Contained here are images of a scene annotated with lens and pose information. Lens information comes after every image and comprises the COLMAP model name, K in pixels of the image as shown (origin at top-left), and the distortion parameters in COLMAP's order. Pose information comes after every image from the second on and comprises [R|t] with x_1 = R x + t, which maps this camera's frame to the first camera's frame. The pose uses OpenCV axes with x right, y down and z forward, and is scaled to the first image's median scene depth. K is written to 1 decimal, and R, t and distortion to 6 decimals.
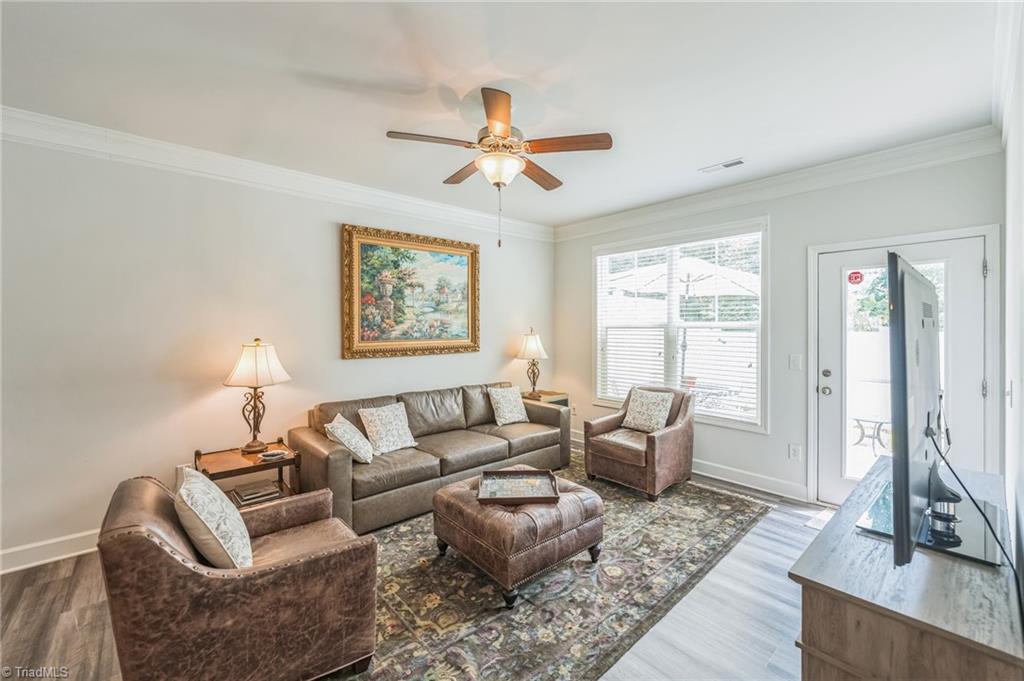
lens RADIAL K [[416.6, 0, 513.6], [0, 416.6, 328.4], [0, 0, 1]] dist [-0.000267, 0.000087]
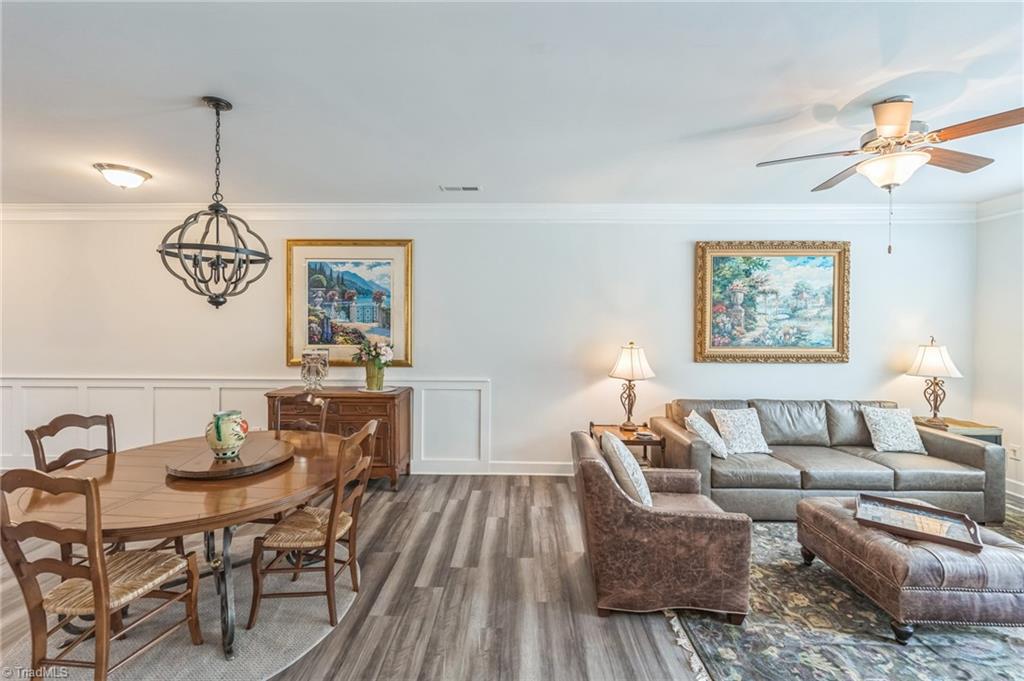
lens RADIAL K [[416.6, 0, 513.6], [0, 416.6, 328.4], [0, 0, 1]] dist [-0.000267, 0.000087]
pose [[0.739788, 0.011482, -0.672742, -0.022076], [-0.011727, 0.999923, 0.004170, -0.019471], [0.672738, 0.004804, 0.739865, -0.193146]]
